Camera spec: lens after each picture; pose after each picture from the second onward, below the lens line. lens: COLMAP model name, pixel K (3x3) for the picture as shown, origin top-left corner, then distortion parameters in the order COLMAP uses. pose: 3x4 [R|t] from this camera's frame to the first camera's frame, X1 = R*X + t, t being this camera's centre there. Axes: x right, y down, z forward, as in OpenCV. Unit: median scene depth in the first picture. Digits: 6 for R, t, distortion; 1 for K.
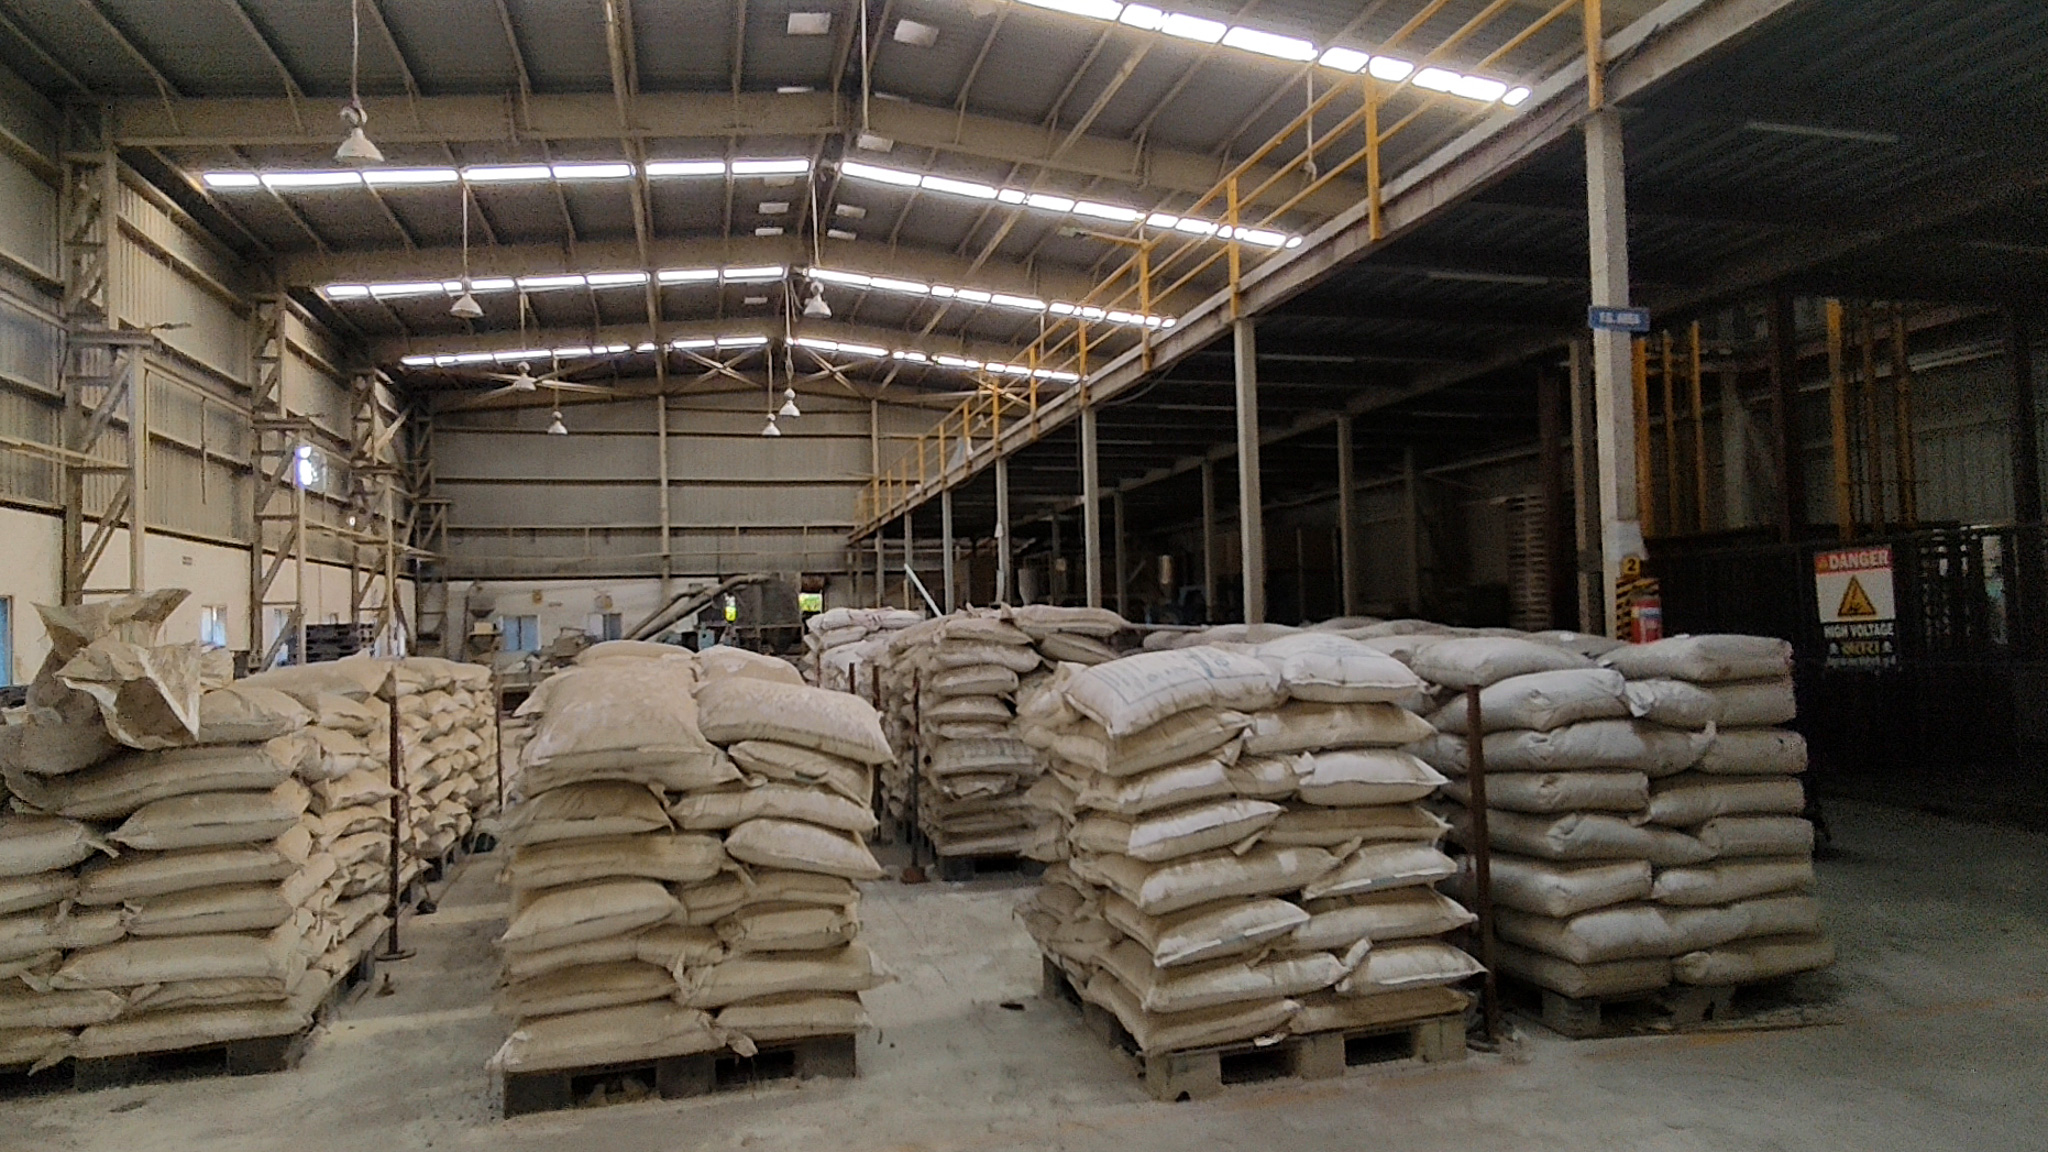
lens RADIAL K [[1237.0, 0, 1018.3], [0, 1237.0, 582.4], [0, 0, 1]] dist [-0.002407, 0.000762]
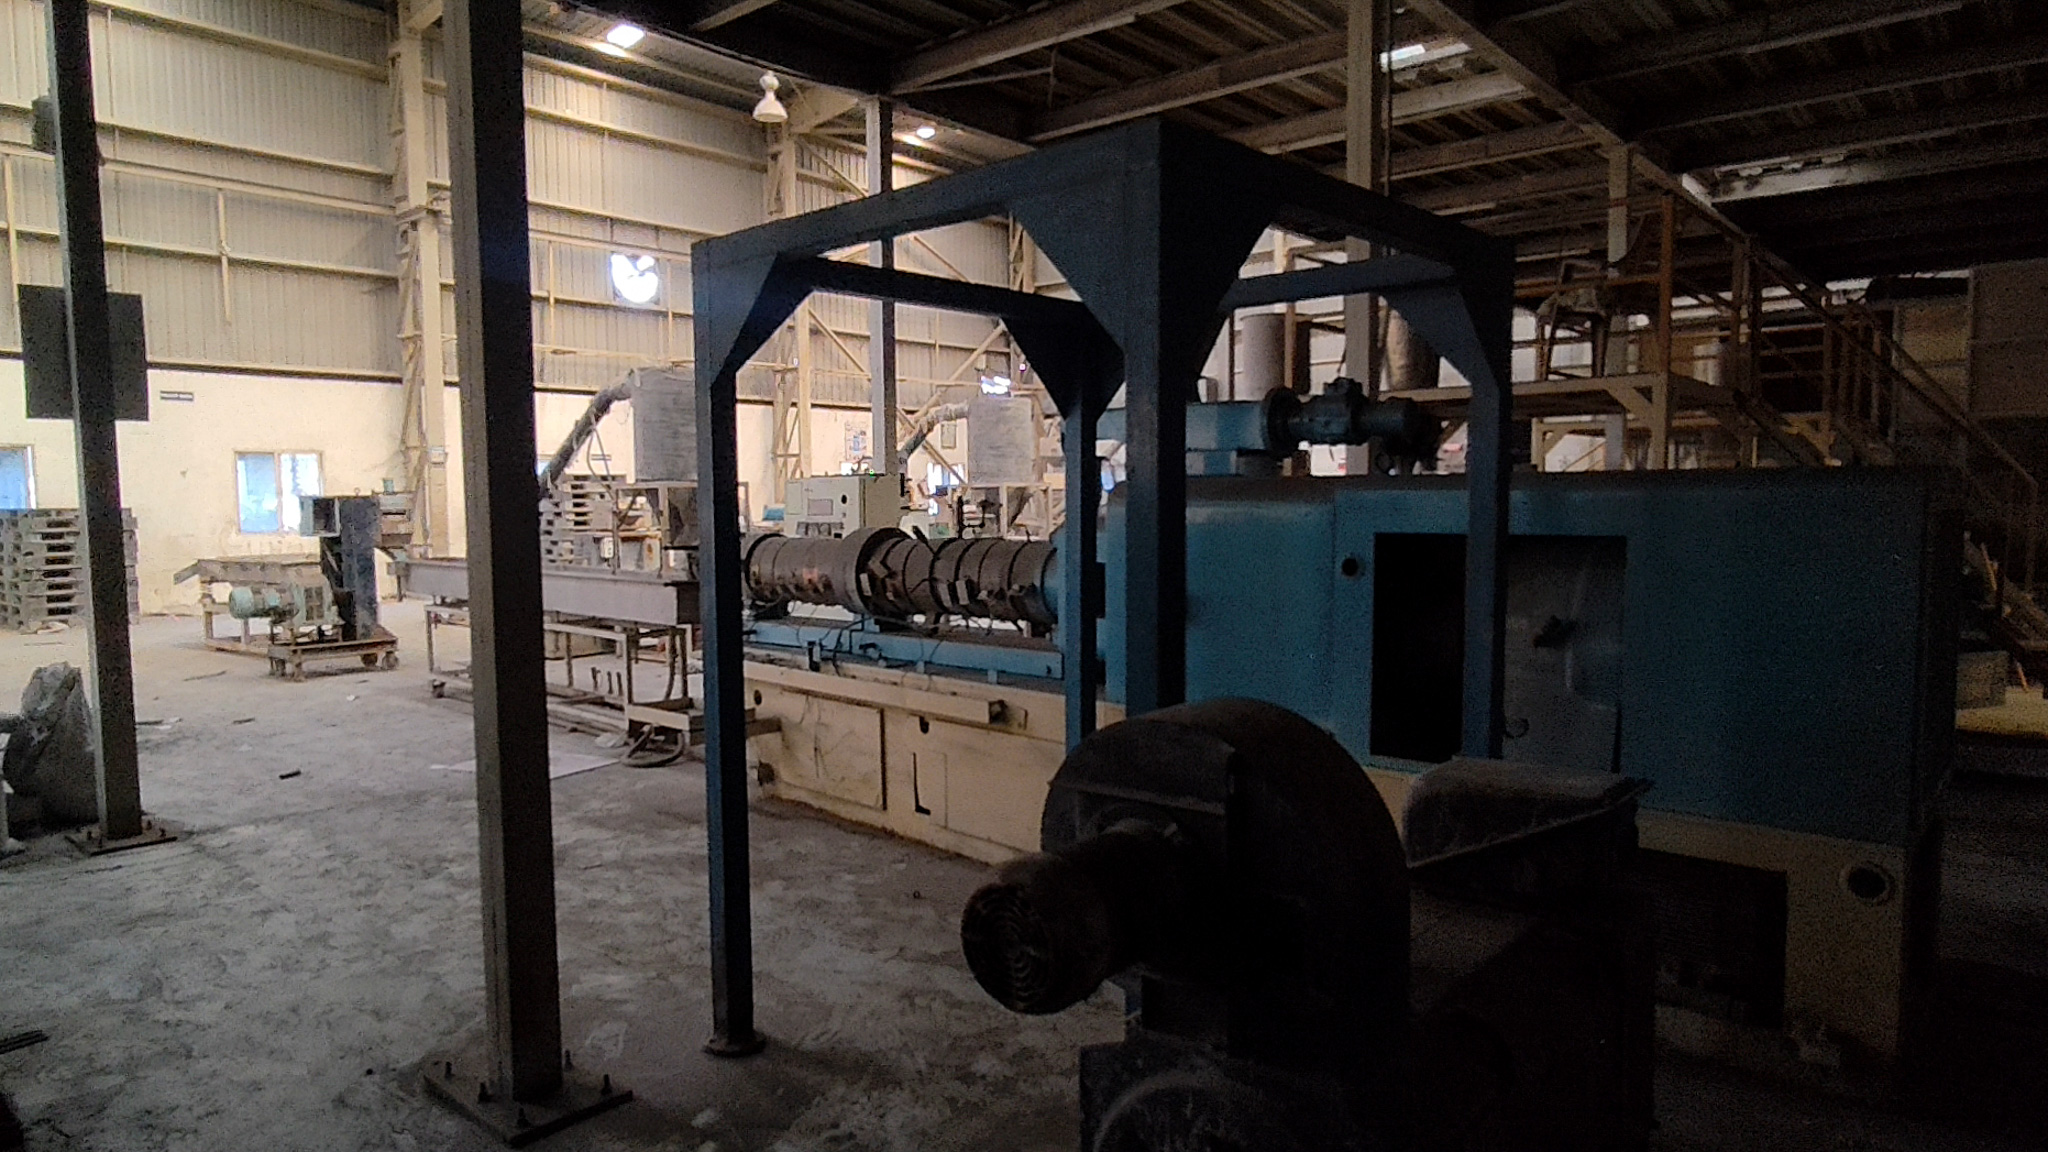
lens RADIAL K [[1231.0, 0, 1022.0], [0, 1231.0, 582.5], [0, 0, 1]] dist [-0.016260, 0.025183]
pose [[0.564832, 0.080137, -0.821305, 0.177053], [0.021232, 0.993533, 0.111544, 0.014683], [0.824933, -0.080441, 0.559478, 0.556627]]
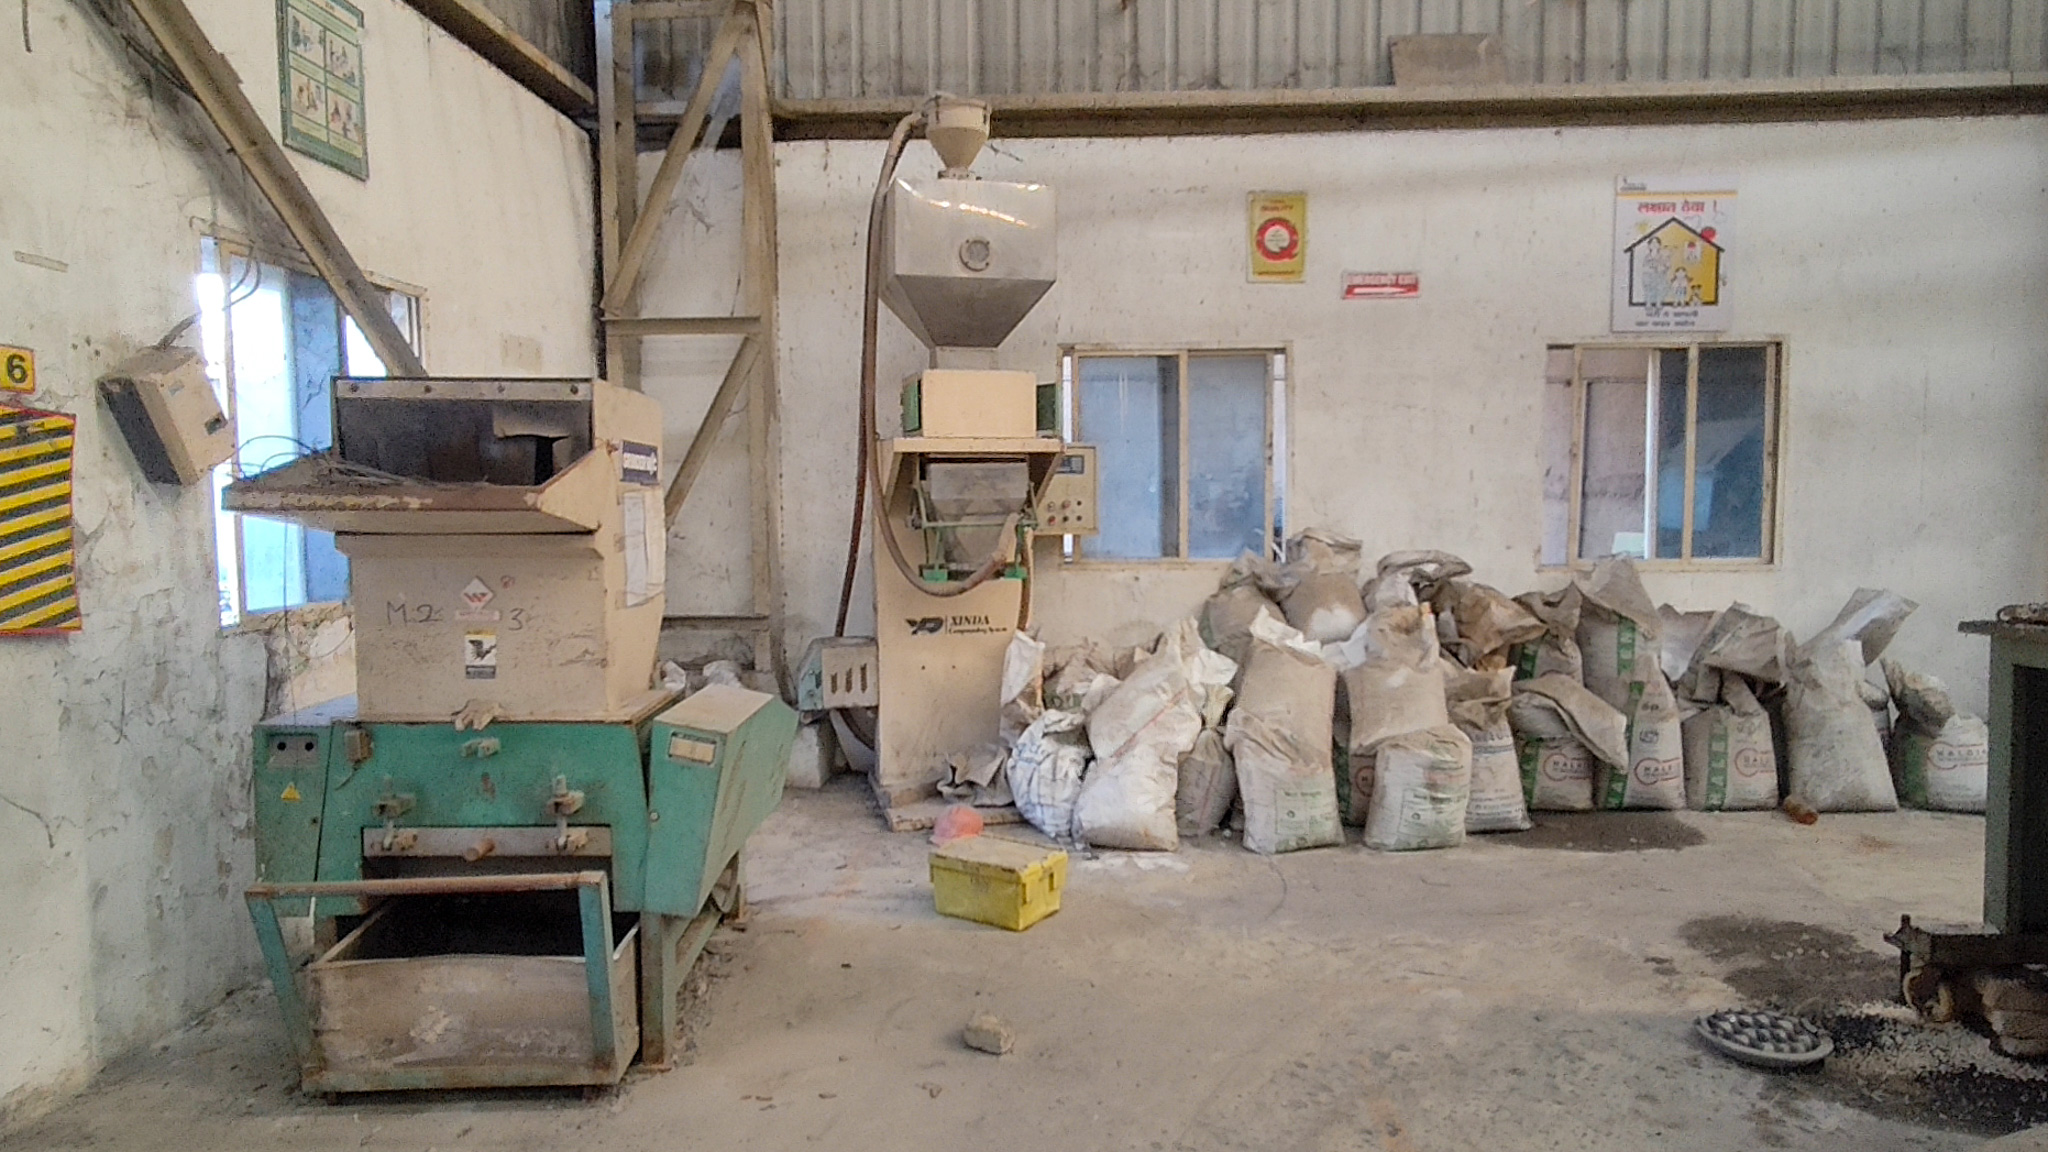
lens RADIAL K [[1231.0, 0, 1022.0], [0, 1231.0, 582.5], [0, 0, 1]] dist [-0.016260, 0.025183]
pose [[0.951592, 0.036496, -0.305191, -0.382581], [-0.003771, 0.994237, 0.107139, 0.041119], [0.307342, -0.100802, 0.946245, 0.860779]]
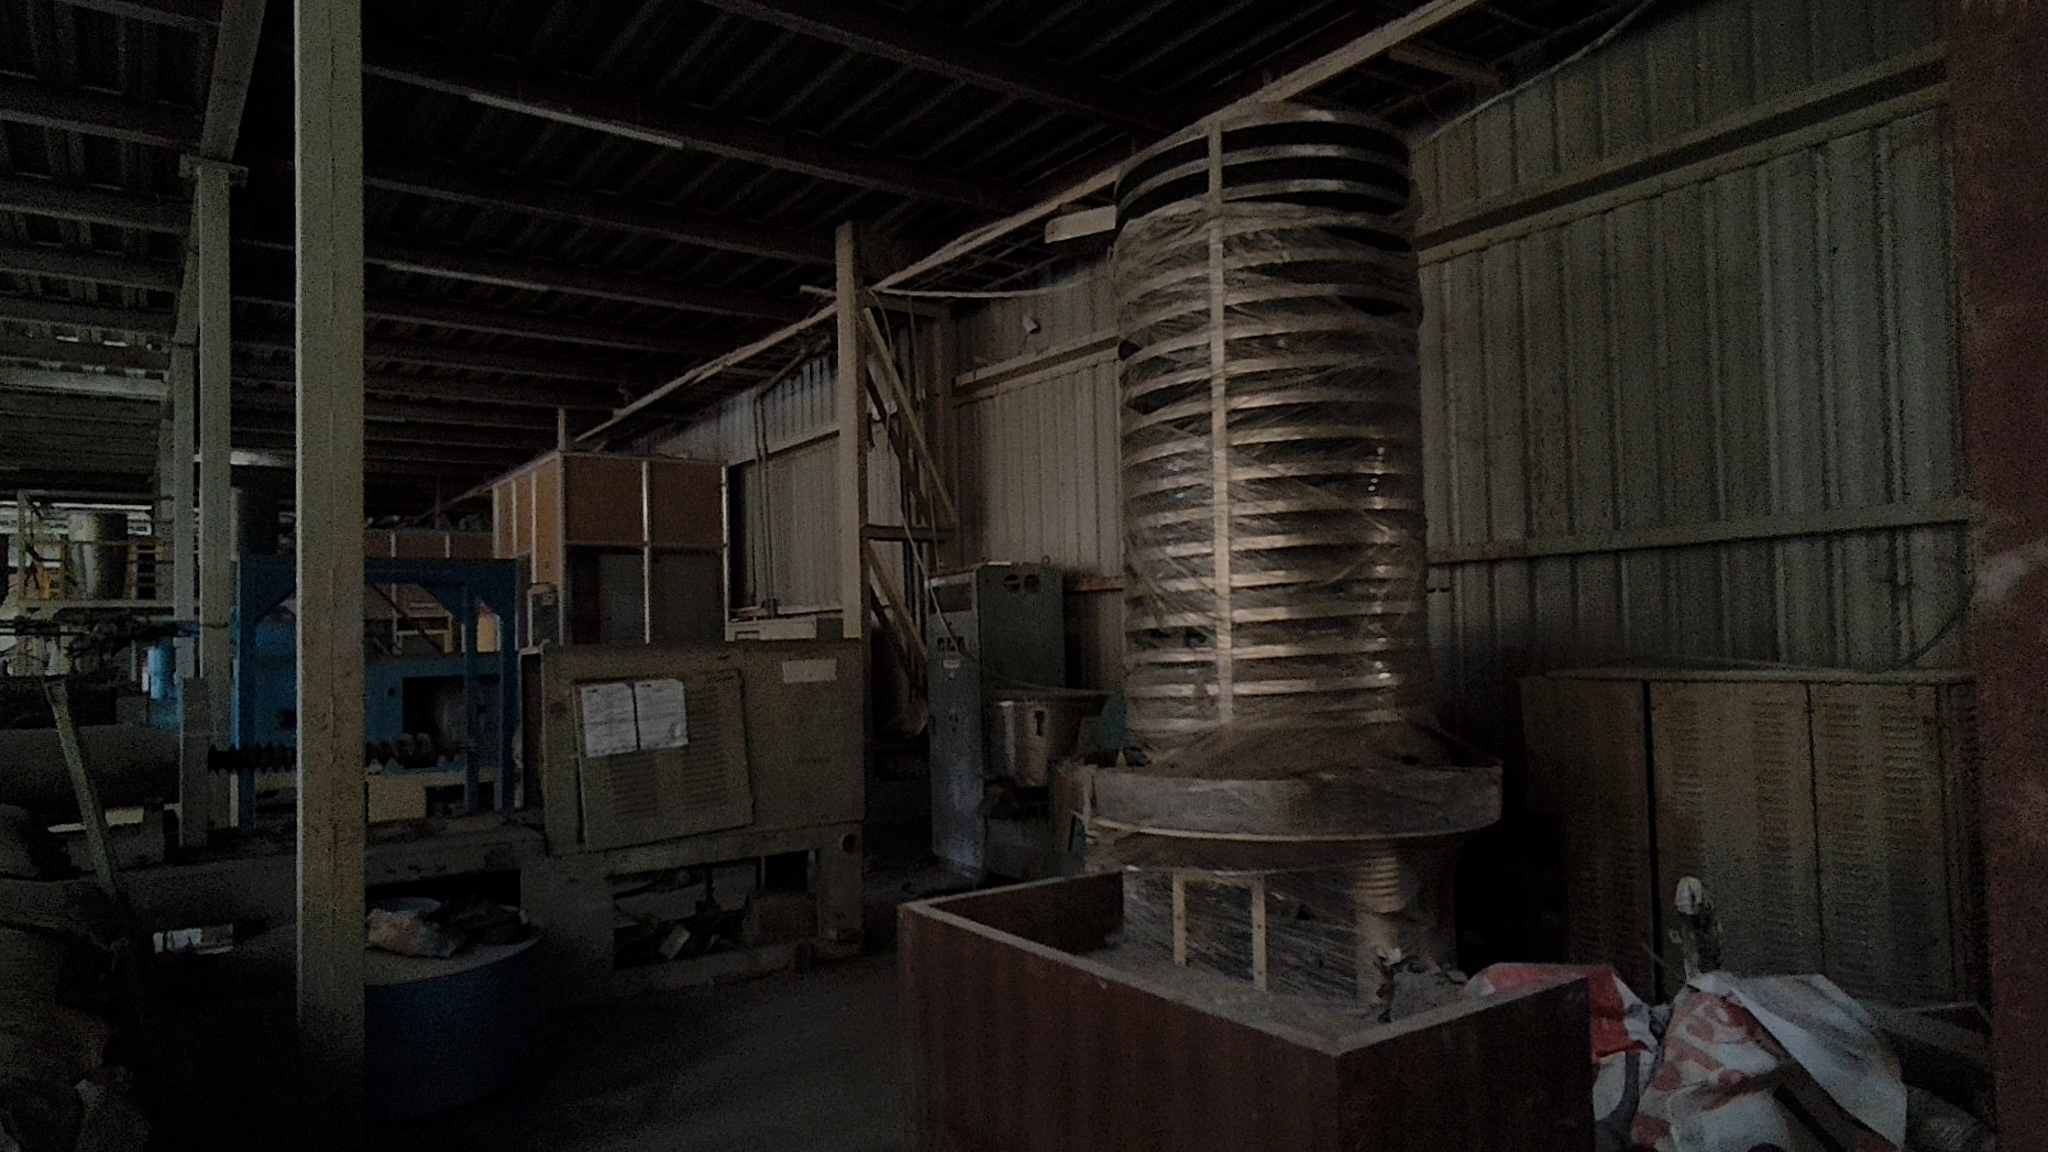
lens RADIAL K [[1231.0, 0, 1022.0], [0, 1231.0, 582.5], [0, 0, 1]] dist [-0.016260, 0.025183]
pose [[0.931568, 0.015525, 0.363235, 0.135038], [-0.007135, 0.999676, -0.024429, 0.008864], [-0.363497, 0.020166, 0.931377, 0.363711]]
